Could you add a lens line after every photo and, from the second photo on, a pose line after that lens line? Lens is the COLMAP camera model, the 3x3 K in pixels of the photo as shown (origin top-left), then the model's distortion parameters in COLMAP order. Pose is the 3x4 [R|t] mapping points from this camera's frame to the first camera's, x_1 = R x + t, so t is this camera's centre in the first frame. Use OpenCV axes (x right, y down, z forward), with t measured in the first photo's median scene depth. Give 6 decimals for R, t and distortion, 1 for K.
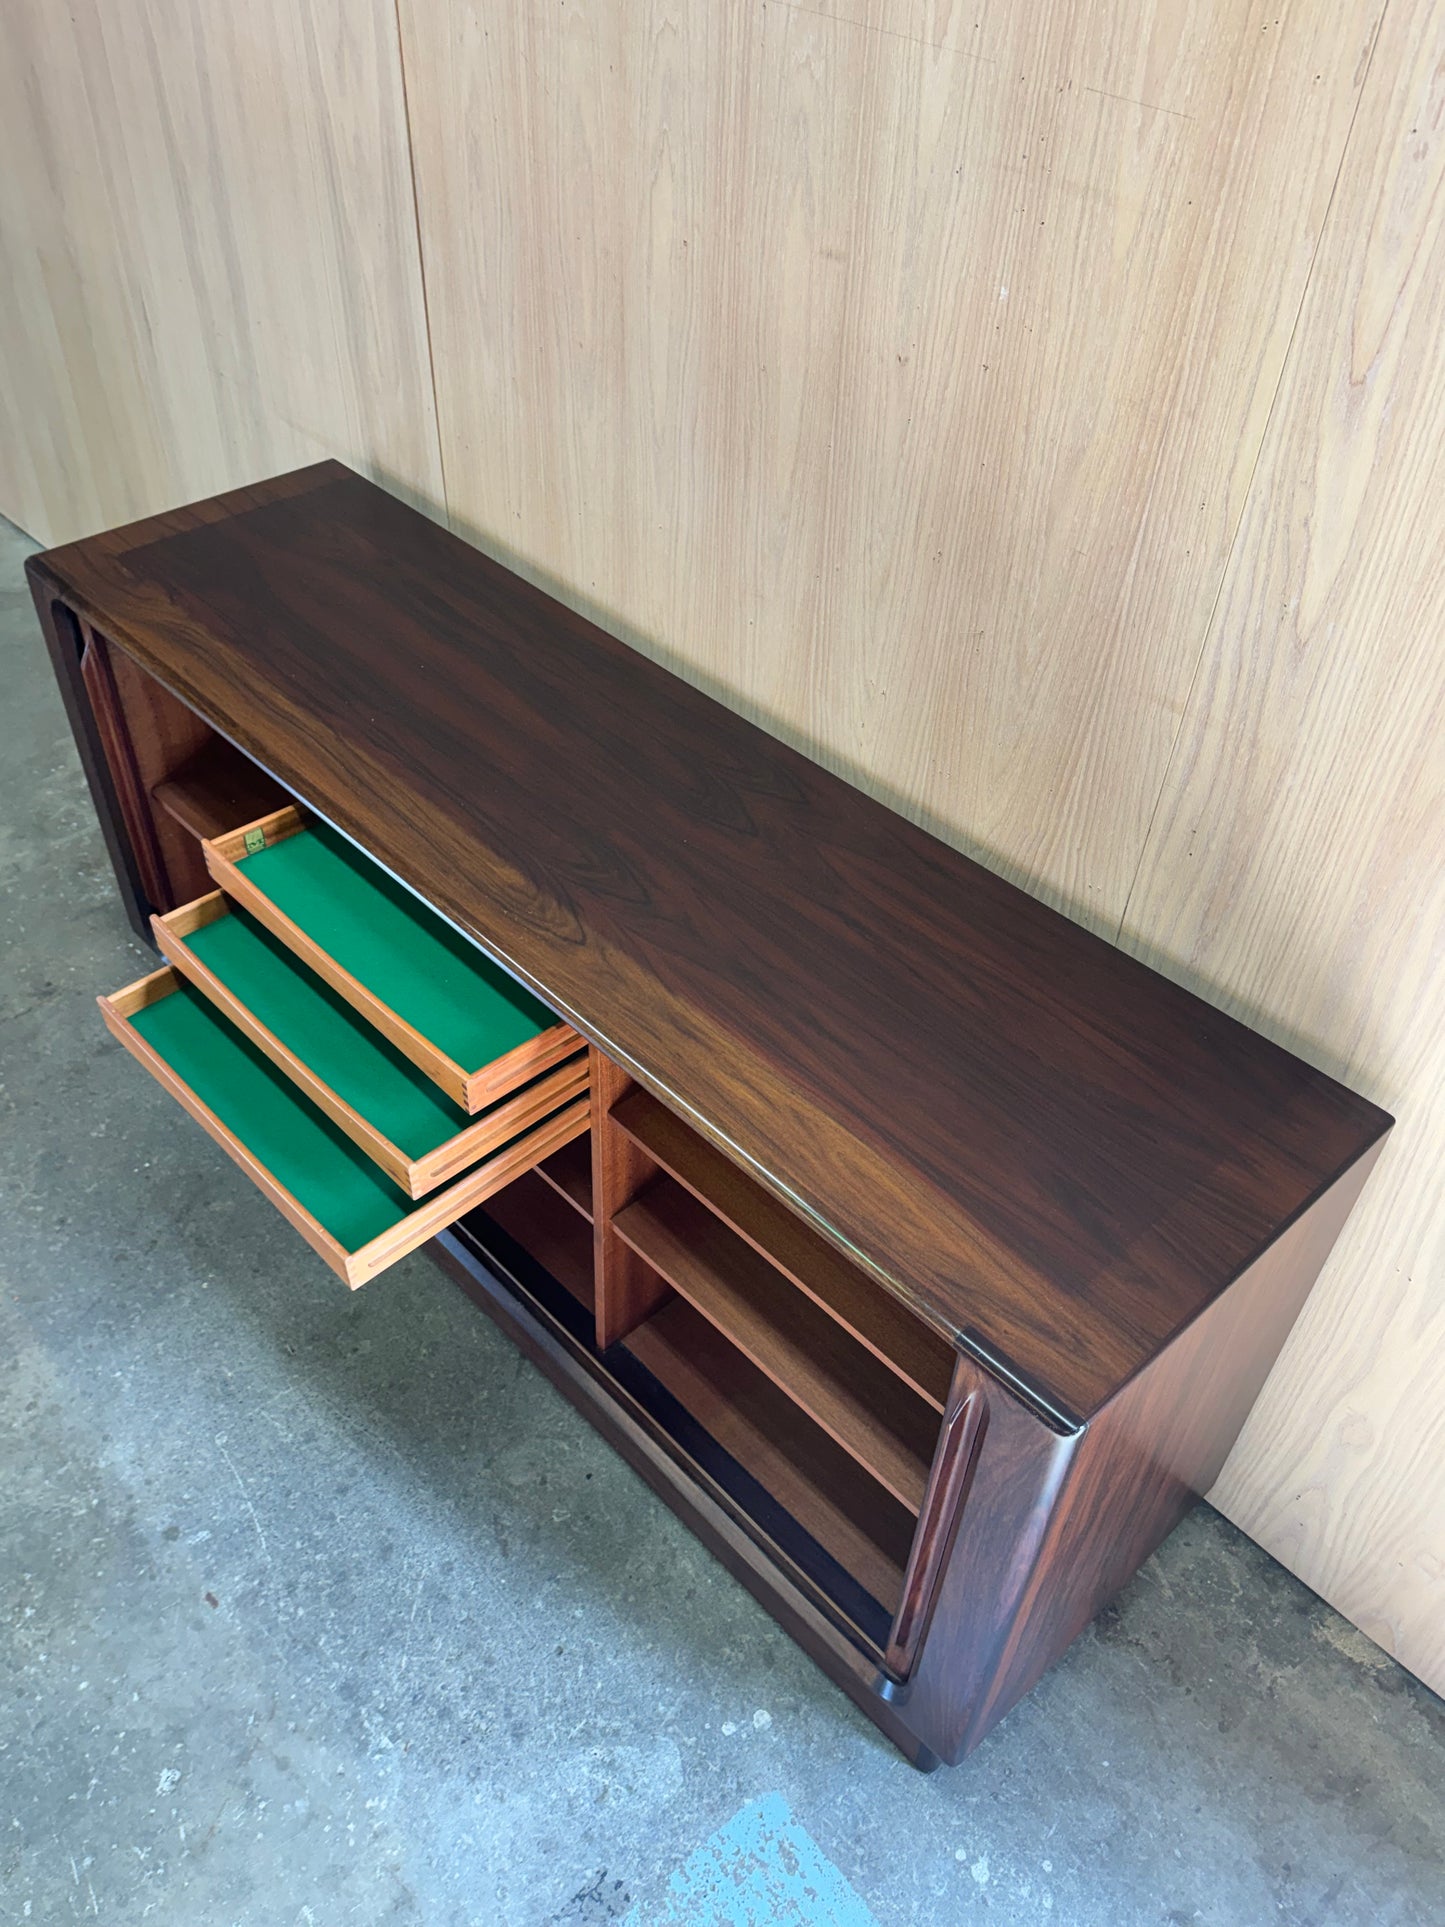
lens RADIAL K [[1520.7, 0, 732.8], [0, 1520.7, 956.5], [0, 0, 1]] dist [0.043399, -0.072981]
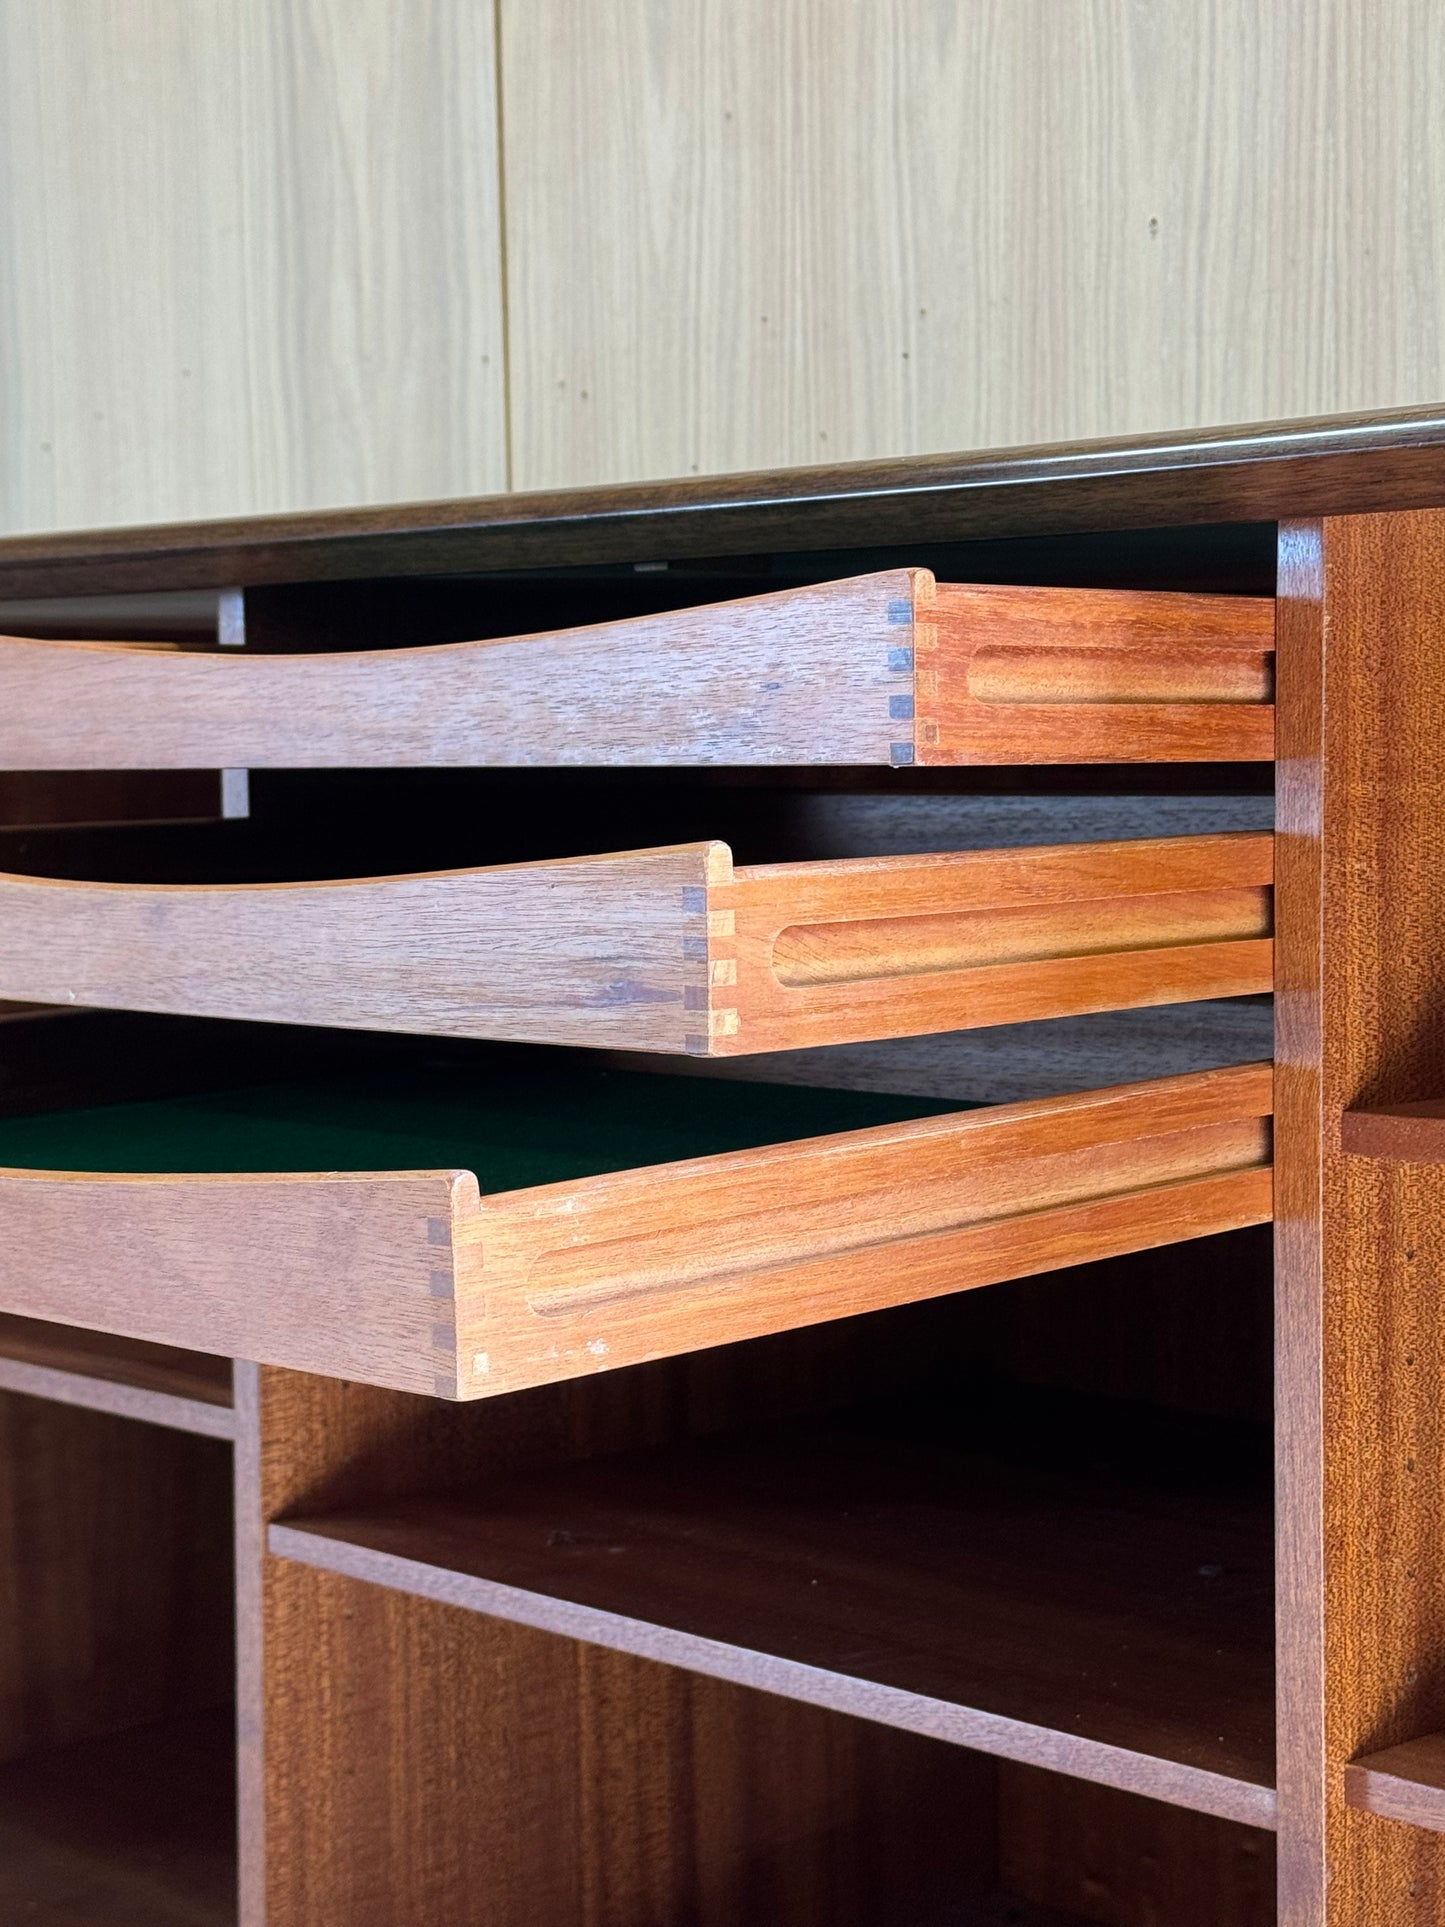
lens RADIAL K [[3373.6, 0, 720.5], [0, 3373.6, 977.1], [0, 0, 1]] dist [0.137372, 0.000000]
pose [[0.998576, -0.053318, 0.001721, -0.179927], [0.042685, 0.779238, -0.625273, 0.420945], [0.031997, 0.624456, 0.780404, 0.487395]]
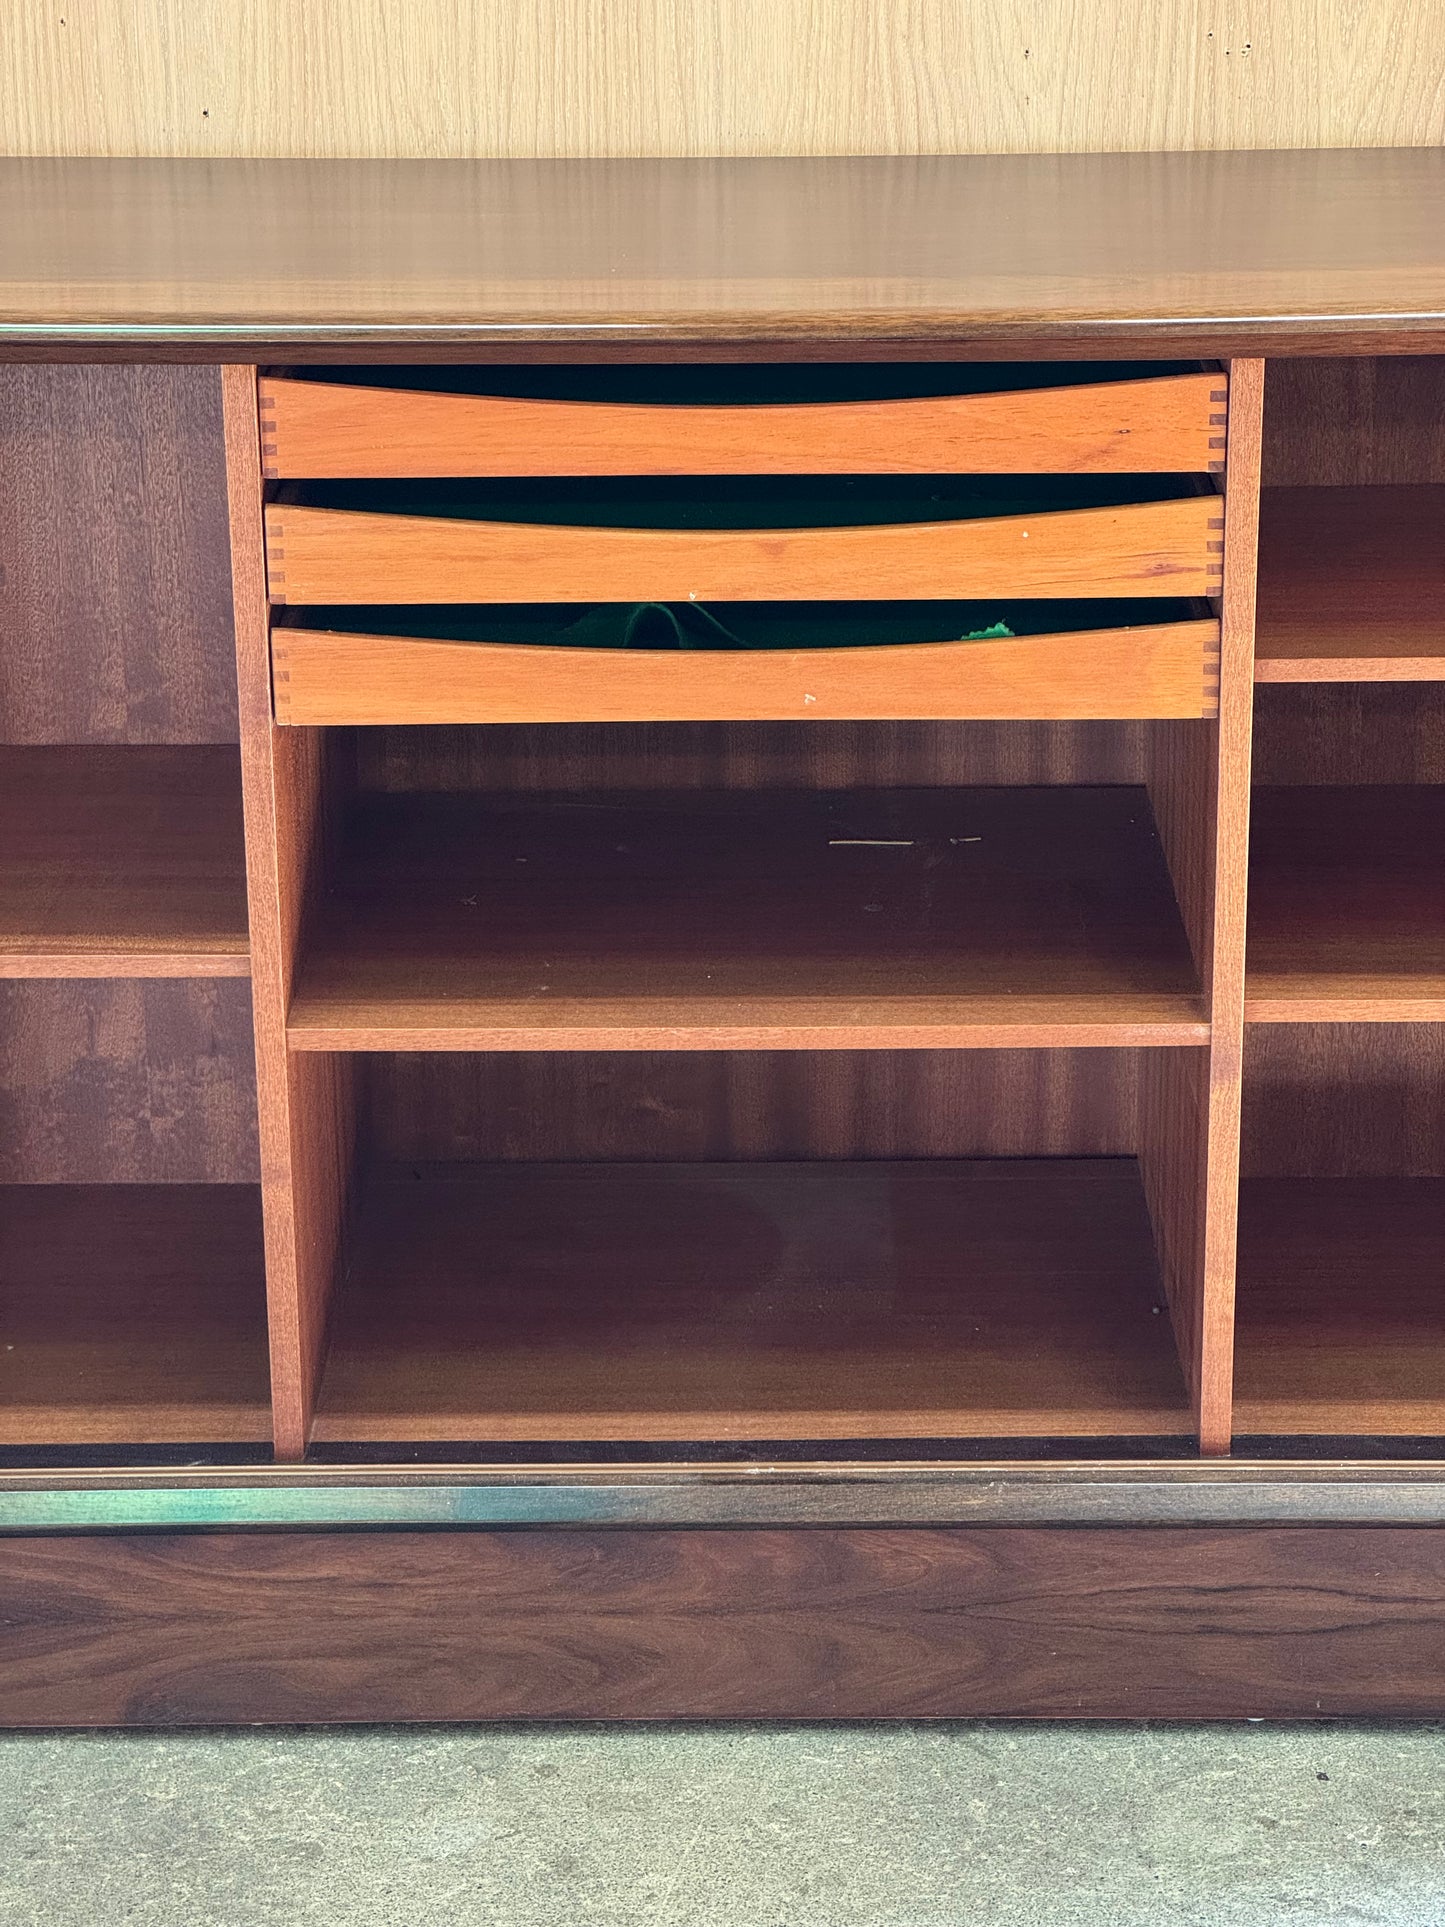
lens RADIAL K [[4287.6, 0, 728.6], [0, 4287.6, 930.7], [0, 0, 1]] dist [0.214756, 0.000000]
pose [[0.698091, -0.279149, 0.659351, -1.050616], [0.512647, 0.837744, -0.188093, 0.324904], [-0.499862, 0.469320, 0.727926, 0.121150]]
